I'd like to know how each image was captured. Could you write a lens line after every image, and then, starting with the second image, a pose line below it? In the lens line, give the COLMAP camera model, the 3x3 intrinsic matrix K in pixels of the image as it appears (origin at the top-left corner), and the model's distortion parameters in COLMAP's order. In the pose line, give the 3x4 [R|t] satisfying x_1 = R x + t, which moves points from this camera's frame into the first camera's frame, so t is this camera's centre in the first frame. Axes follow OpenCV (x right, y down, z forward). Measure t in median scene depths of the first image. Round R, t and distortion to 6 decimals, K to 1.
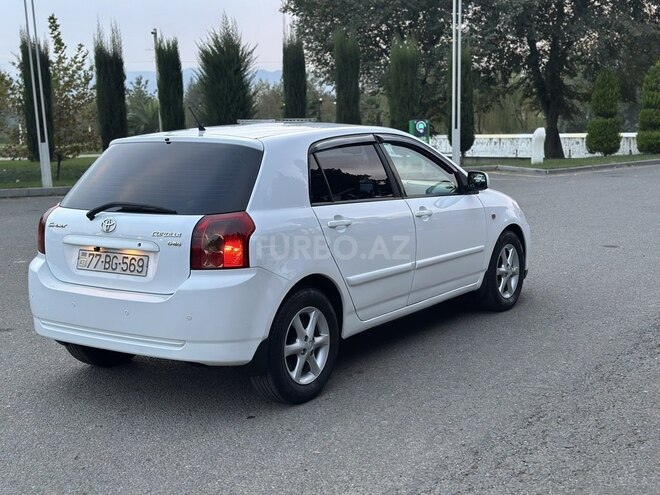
lens RADIAL K [[906.3, 0, 330.0], [0, 906.3, 247.5], [0, 0, 1]] dist [0.191389, -0.353117]
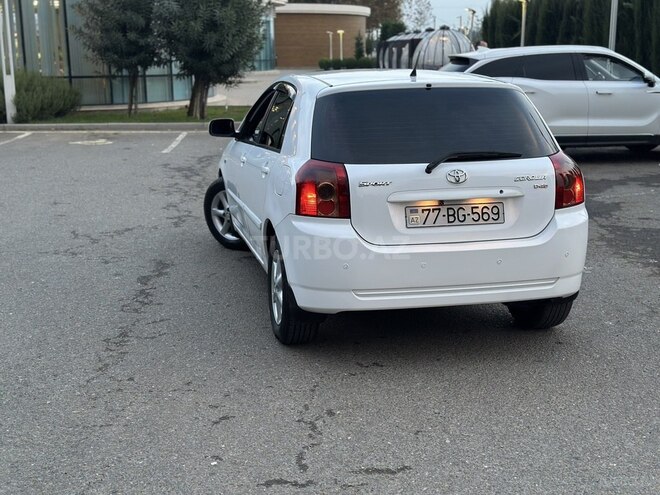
lens RADIAL K [[906.3, 0, 330.0], [0, 906.3, 247.5], [0, 0, 1]] dist [0.191389, -0.353117]
pose [[0.679549, -0.131449, 0.721758, -1.017378], [0.096115, 0.991289, 0.090044, -0.048087], [-0.727307, 0.008183, 0.686264, 0.440239]]
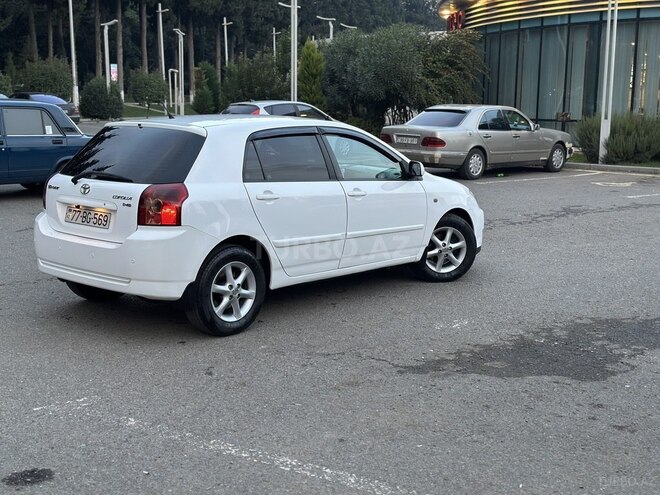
lens RADIAL K [[906.3, 0, 330.0], [0, 906.3, 247.5], [0, 0, 1]] dist [0.191389, -0.353117]
pose [[0.990563, 0.057462, -0.124434, 0.268790], [-0.055077, 0.998228, 0.022525, 0.010764], [0.125508, -0.015460, 0.991972, -0.253753]]
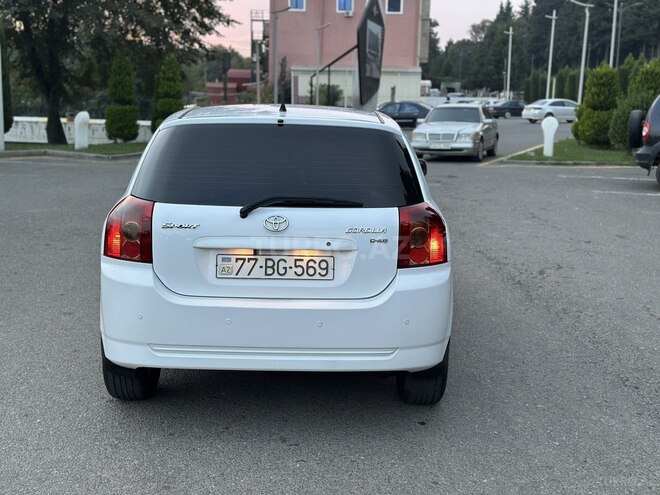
lens RADIAL K [[906.3, 0, 330.0], [0, 906.3, 247.5], [0, 0, 1]] dist [0.191389, -0.353117]
pose [[0.810043, -0.051907, 0.584069, -0.682296], [0.043158, 0.998650, 0.028896, -0.023353], [-0.584780, 0.001800, 0.811190, 0.292764]]
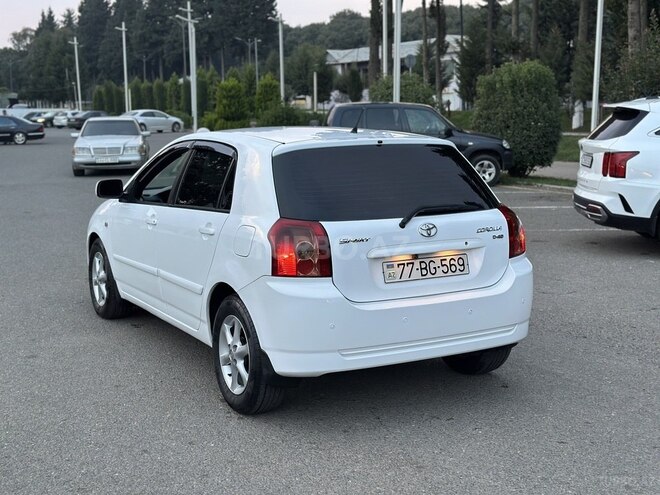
lens RADIAL K [[906.3, 0, 330.0], [0, 906.3, 247.5], [0, 0, 1]] dist [0.191389, -0.353117]
pose [[0.450946, -0.111126, 0.885607, -1.129889], [0.127603, 0.990054, 0.059257, -0.074874], [-0.883383, 0.086285, 0.460640, 0.644142]]
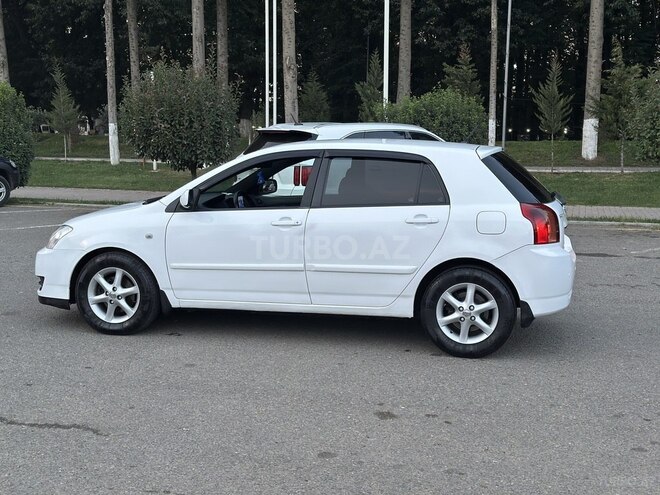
lens RADIAL K [[906.3, 0, 330.0], [0, 906.3, 247.5], [0, 0, 1]] dist [0.191389, -0.353117]
pose [[-0.350552, -0.091003, 0.932112, -1.426853], [0.136687, 0.979639, 0.147049, -0.219831], [-0.926515, 0.178956, -0.330975, 1.796753]]
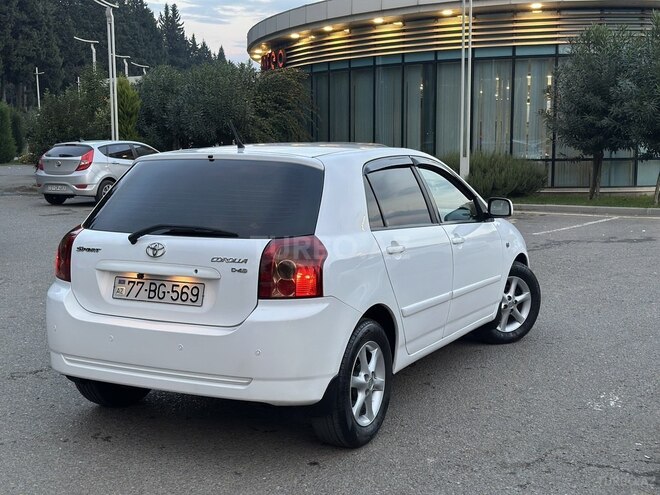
lens RADIAL K [[906.3, 0, 330.0], [0, 906.3, 247.5], [0, 0, 1]] dist [0.191389, -0.353117]
pose [[0.991035, 0.010071, 0.133219, -0.189952], [-0.005732, 0.999442, -0.032917, 0.002280], [-0.133476, 0.031859, 0.990540, 0.088302]]
